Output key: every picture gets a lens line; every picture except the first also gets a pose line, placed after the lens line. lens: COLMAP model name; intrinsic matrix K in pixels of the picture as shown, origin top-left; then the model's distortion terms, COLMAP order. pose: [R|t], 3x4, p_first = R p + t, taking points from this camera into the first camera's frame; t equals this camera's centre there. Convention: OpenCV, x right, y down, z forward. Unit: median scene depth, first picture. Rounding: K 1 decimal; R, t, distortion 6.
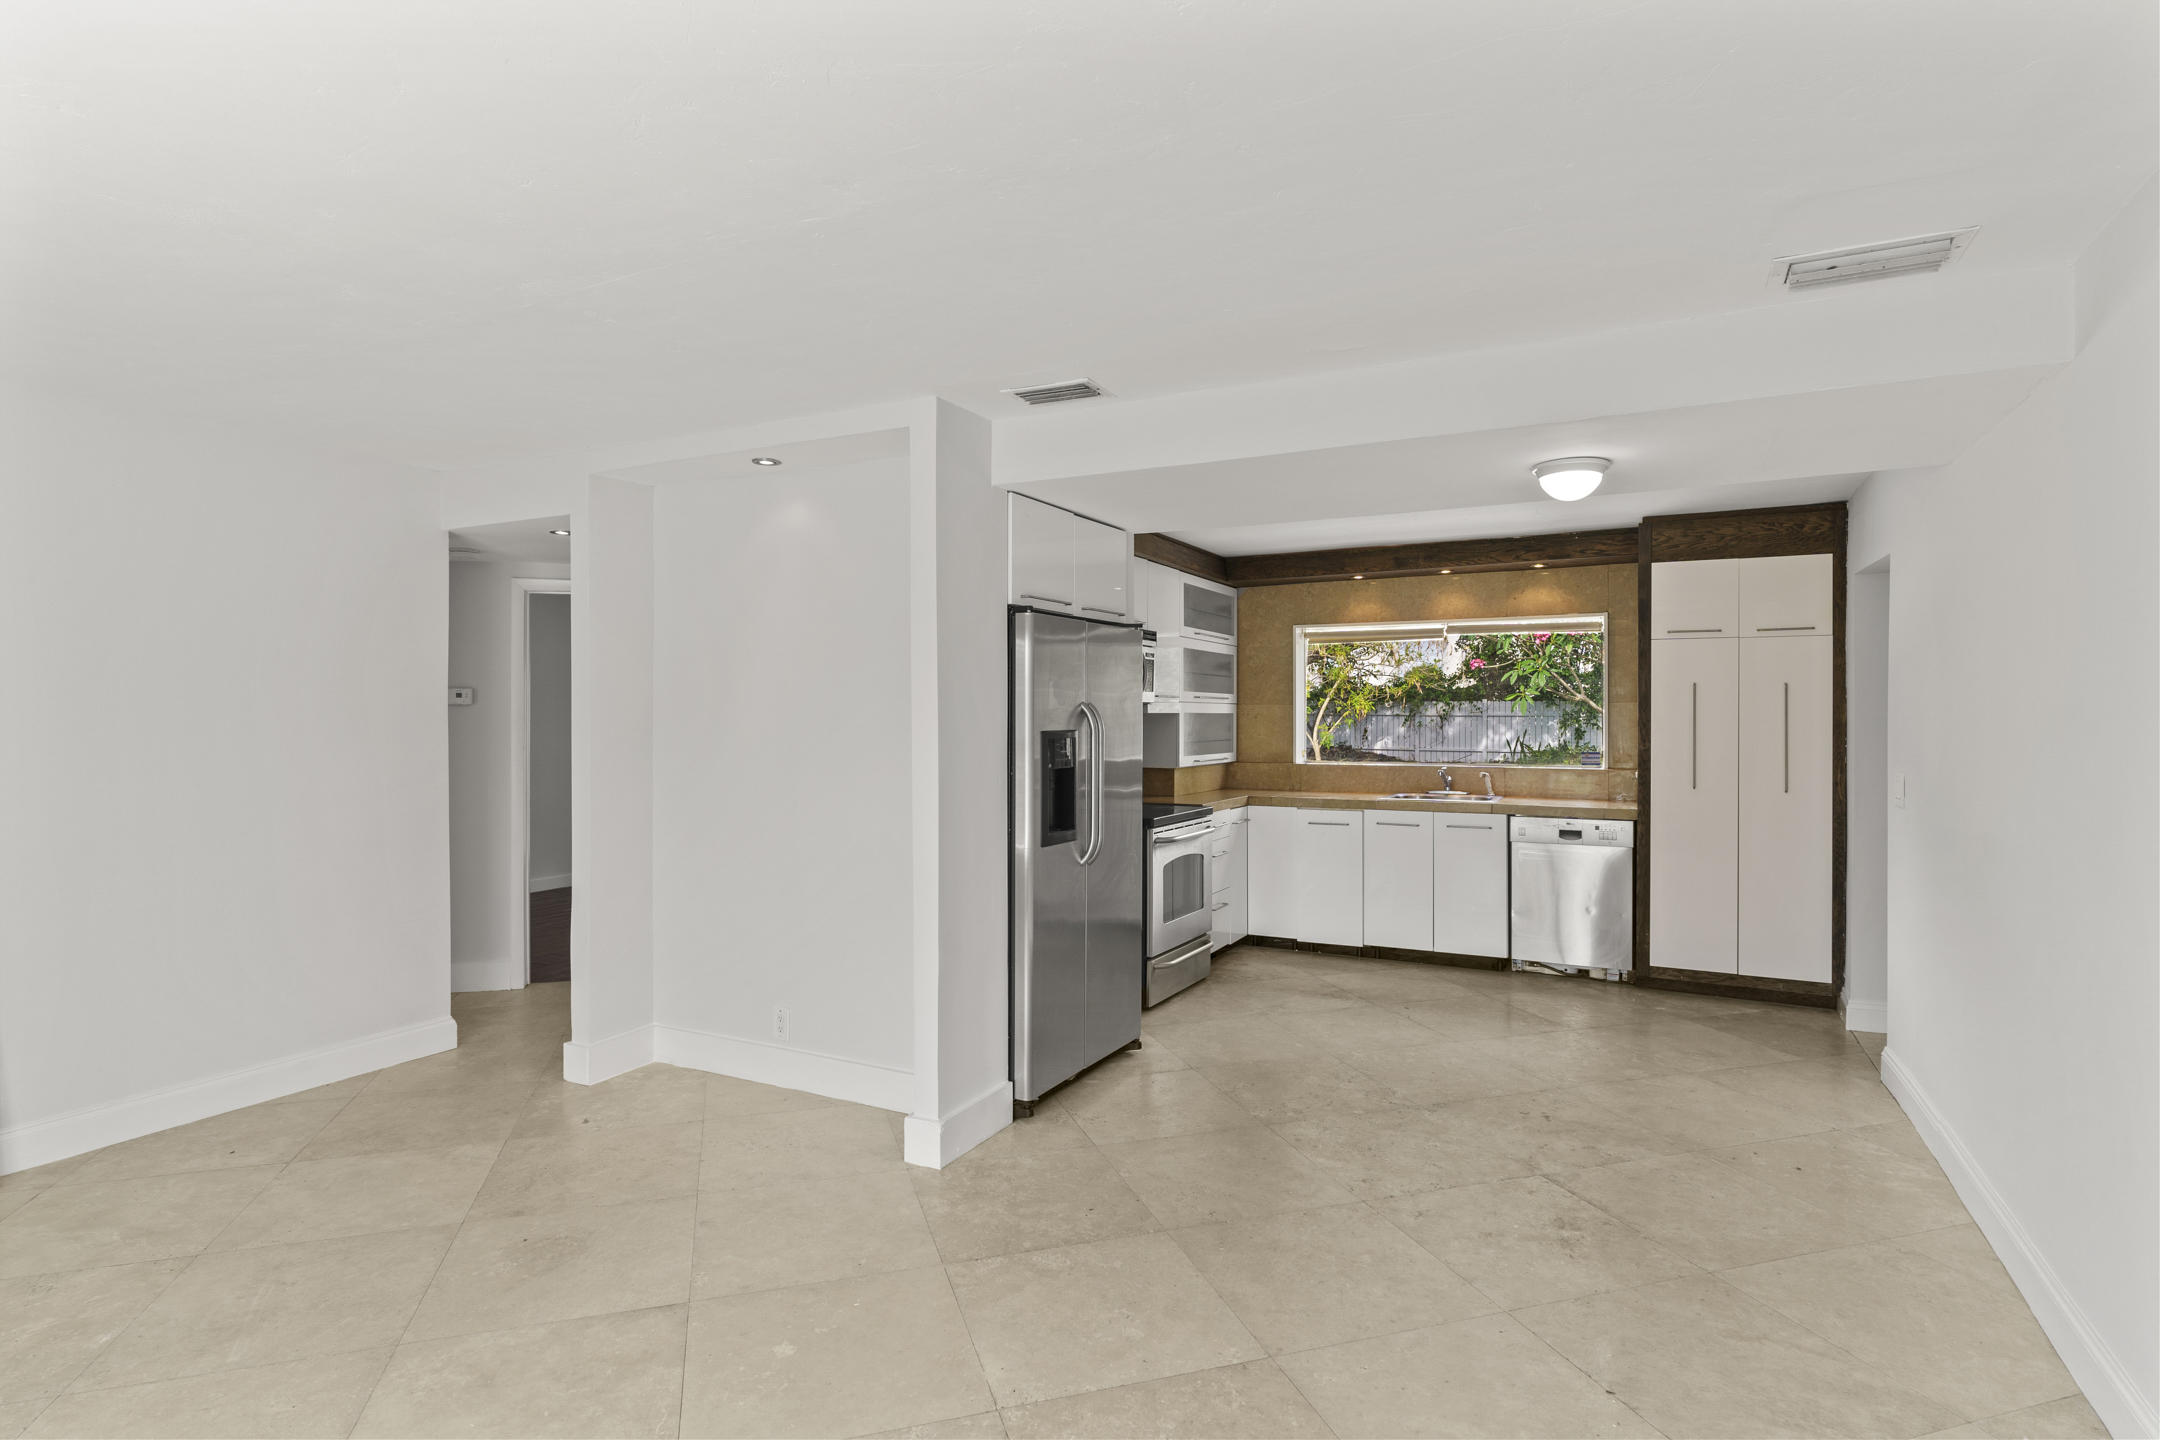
lens RADIAL K [[1099.1, 0, 1071.0], [0, 1099.1, 728.1], [0, 0, 1]] dist [-0.004752, 0.003690]
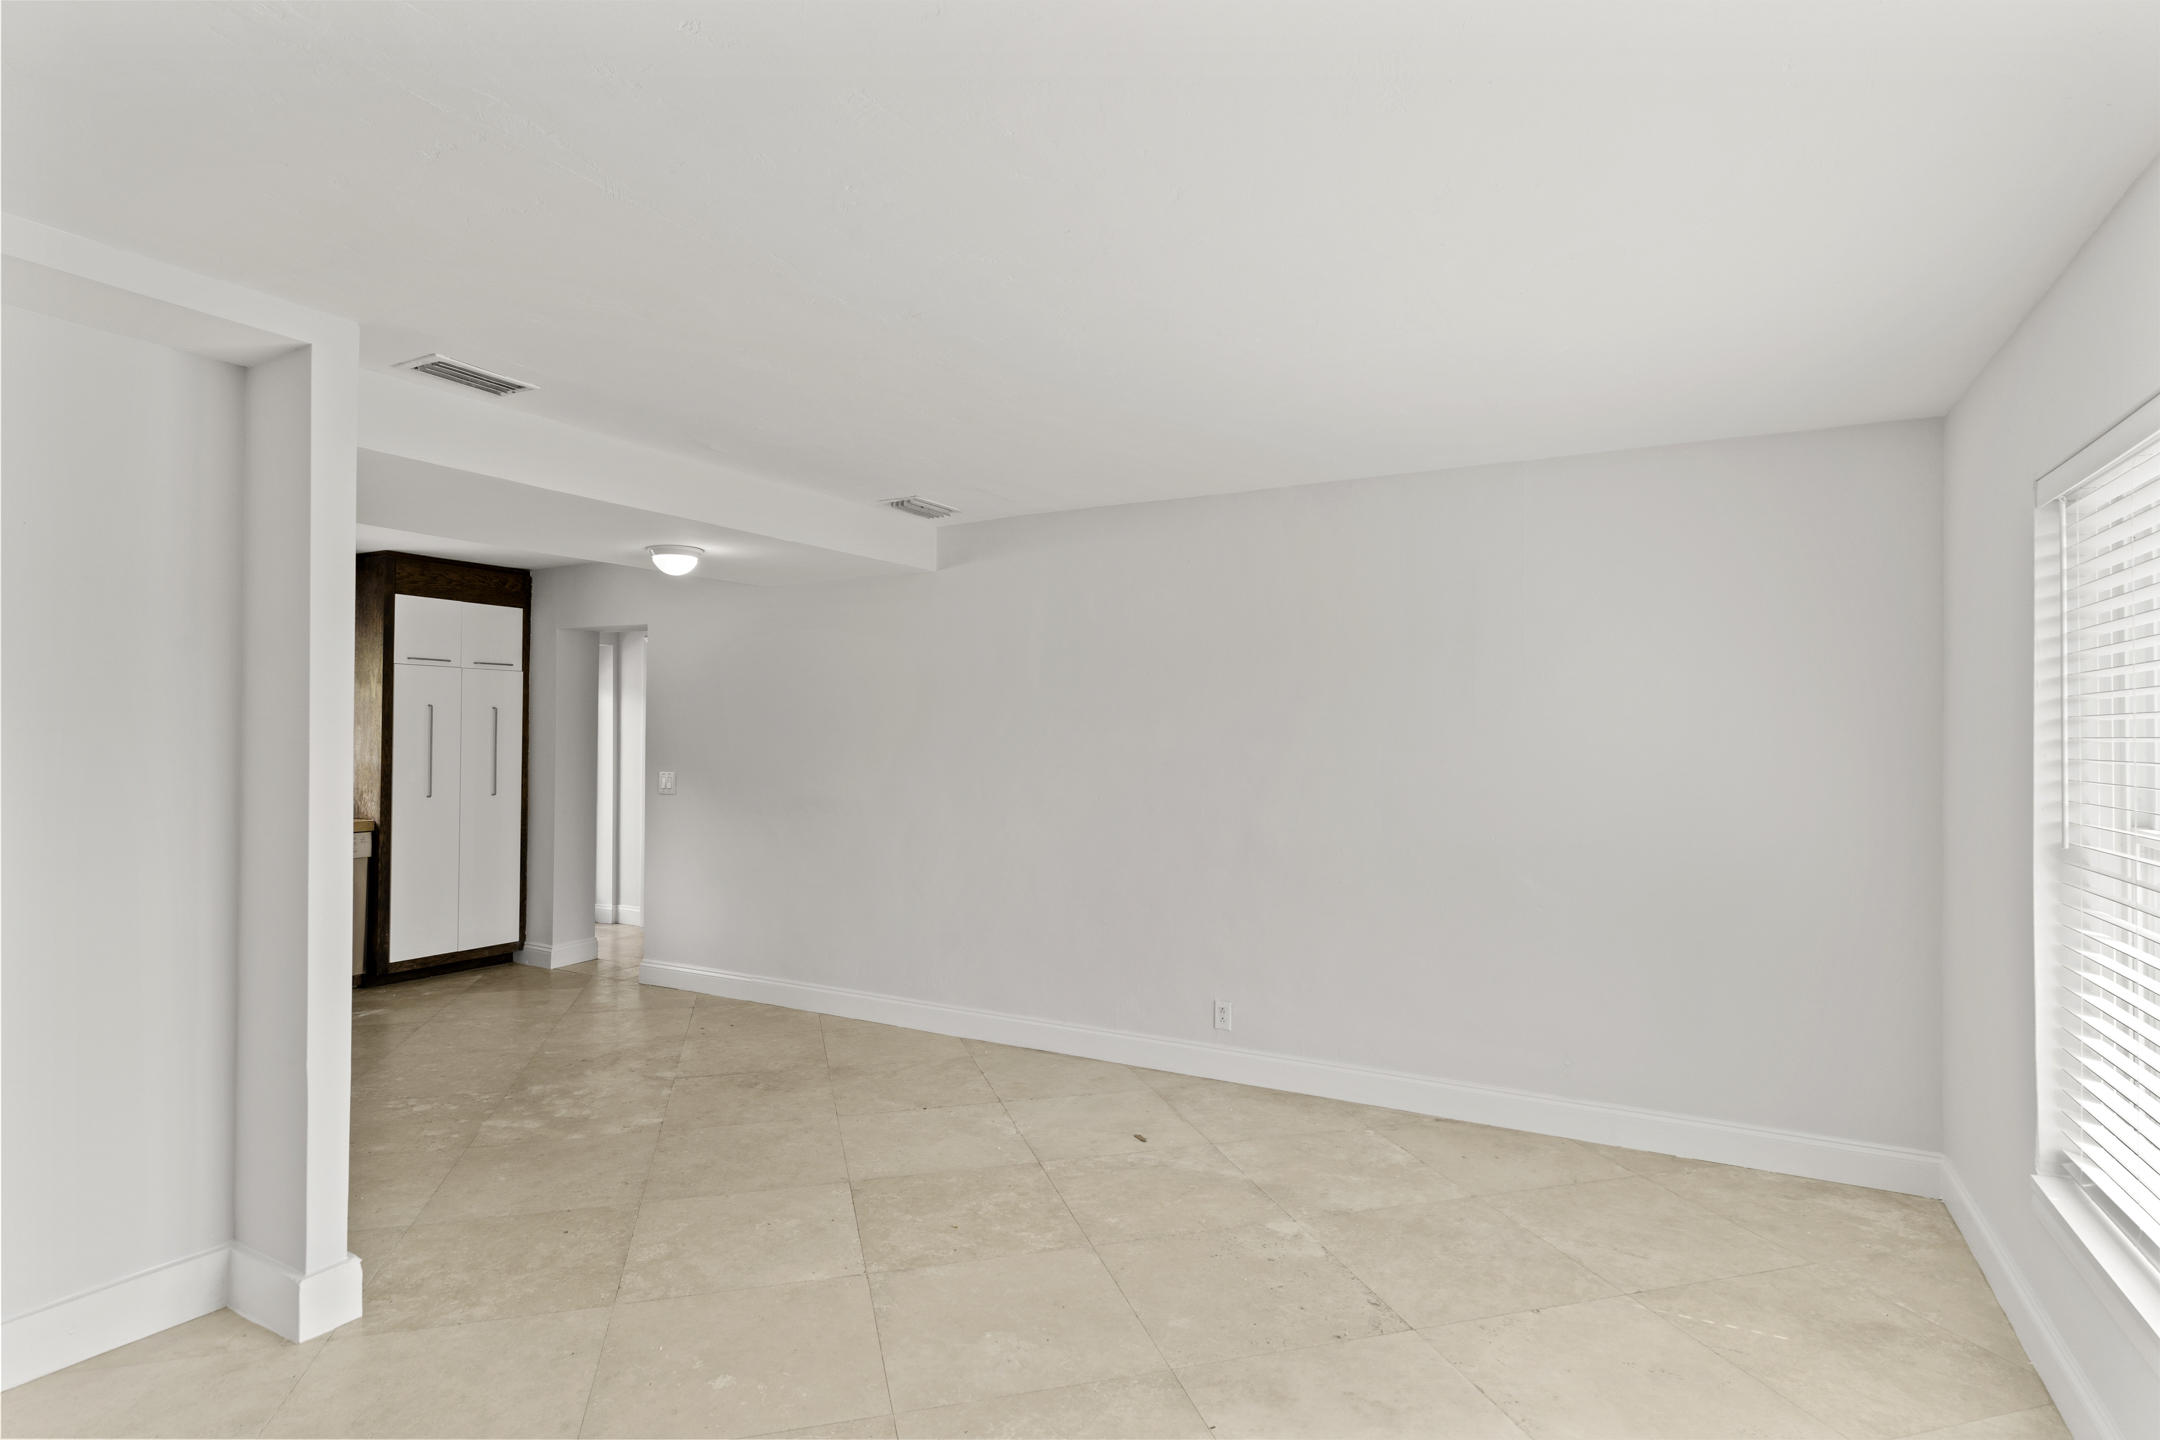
lens RADIAL K [[1099.1, 0, 1083.6], [0, 1099.1, 719.3], [0, 0, 1]] dist [-0.004752, 0.003690]
pose [[0.018322, 0.015337, 0.999715, -0.894373], [0.007279, 0.999854, -0.015472, -0.004832], [-0.999806, 0.007560, 0.018208, 0.472269]]
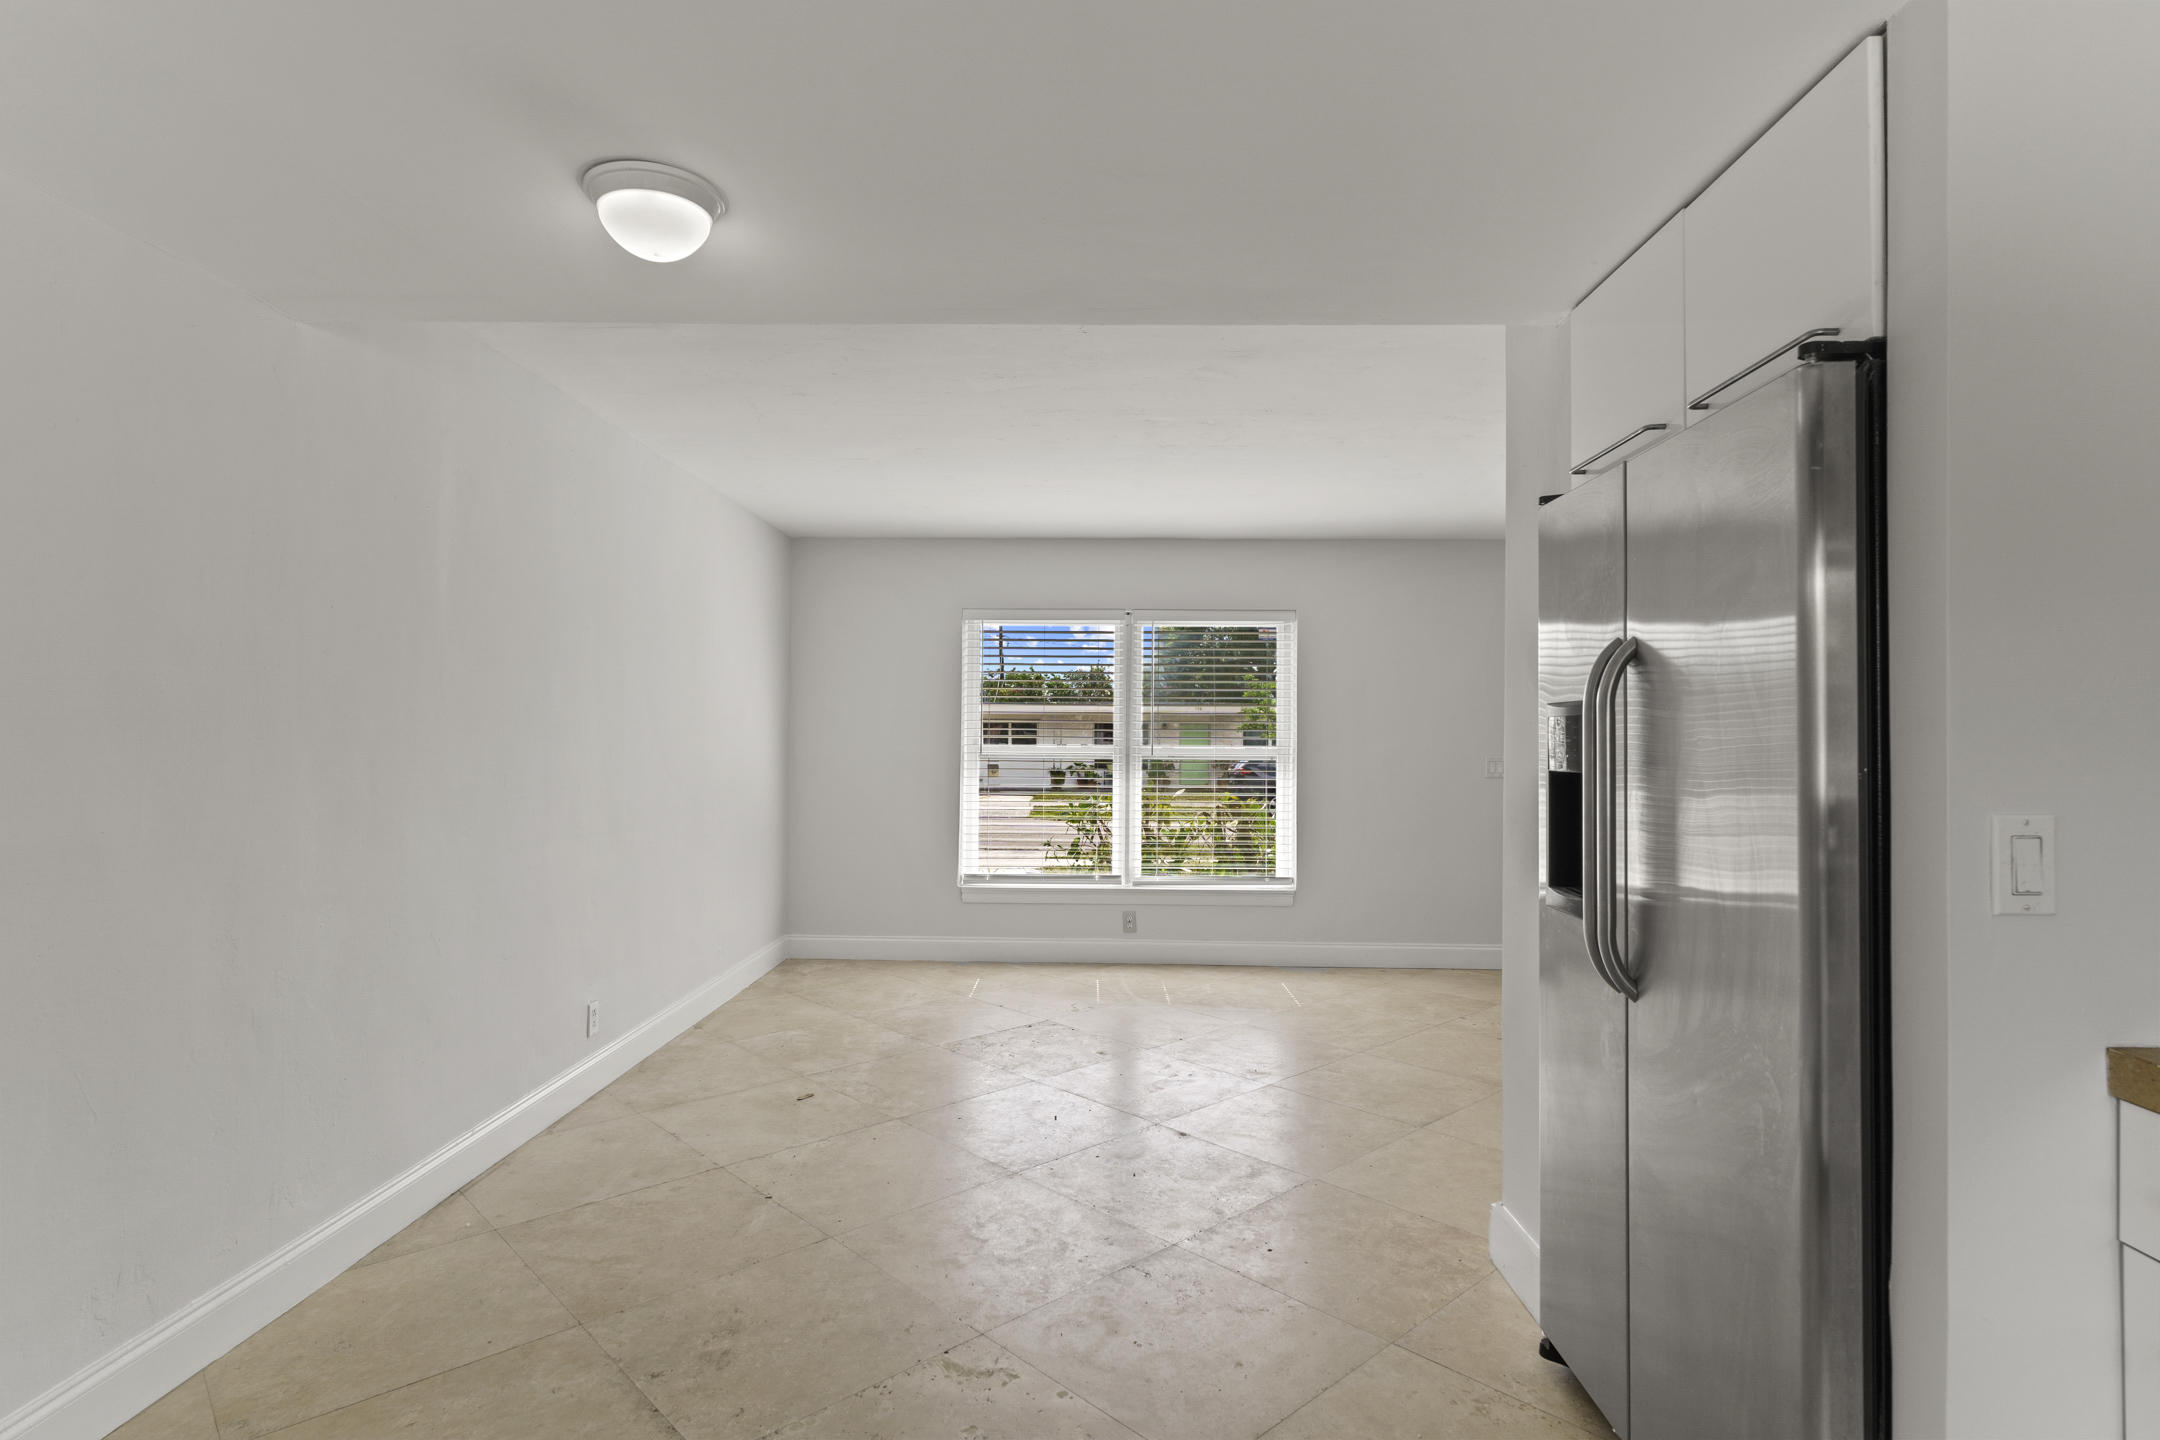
lens RADIAL K [[1099.1, 0, 1076.4], [0, 1099.1, 723.7], [0, 0, 1]] dist [-0.004752, 0.003690]
pose [[-0.896085, -0.013823, -0.443666, 0.508225], [-0.015418, 0.999881, -0.000013, 0.019377], [0.443614, 0.006828, -0.896192, 1.580406]]
